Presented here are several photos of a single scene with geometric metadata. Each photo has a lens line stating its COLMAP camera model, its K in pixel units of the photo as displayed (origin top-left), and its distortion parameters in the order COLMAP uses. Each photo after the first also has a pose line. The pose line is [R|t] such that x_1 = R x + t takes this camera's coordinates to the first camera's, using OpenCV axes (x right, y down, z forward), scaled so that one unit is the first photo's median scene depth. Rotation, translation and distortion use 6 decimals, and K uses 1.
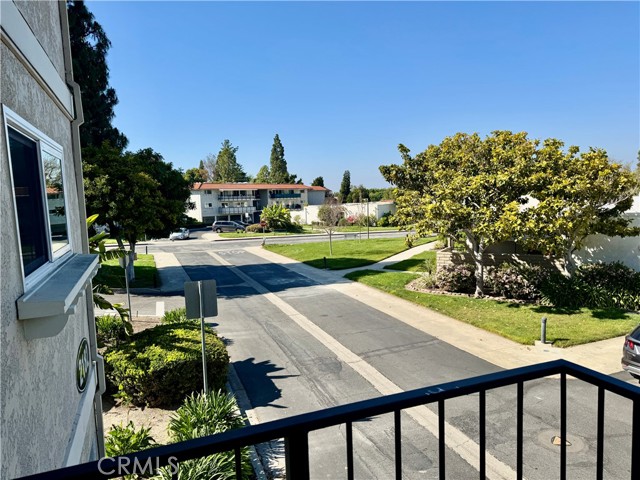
lens RADIAL K [[446.2, 0, 320.0], [0, 446.2, 240.0], [0, 0, 1]] dist [0.111525, -0.143901]
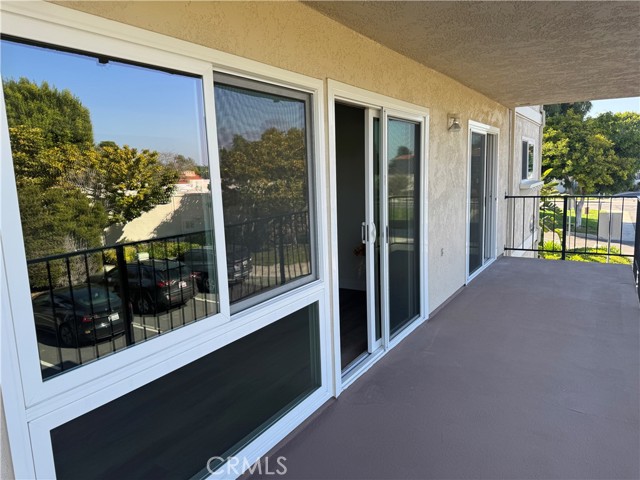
lens RADIAL K [[446.2, 0, 320.0], [0, 446.2, 240.0], [0, 0, 1]] dist [0.111525, -0.143901]
pose [[0.590187, 0.131893, -0.796419, 0.152329], [-0.059467, 0.990986, 0.120047, 0.021281], [0.805073, -0.023490, 0.592710, -0.273964]]
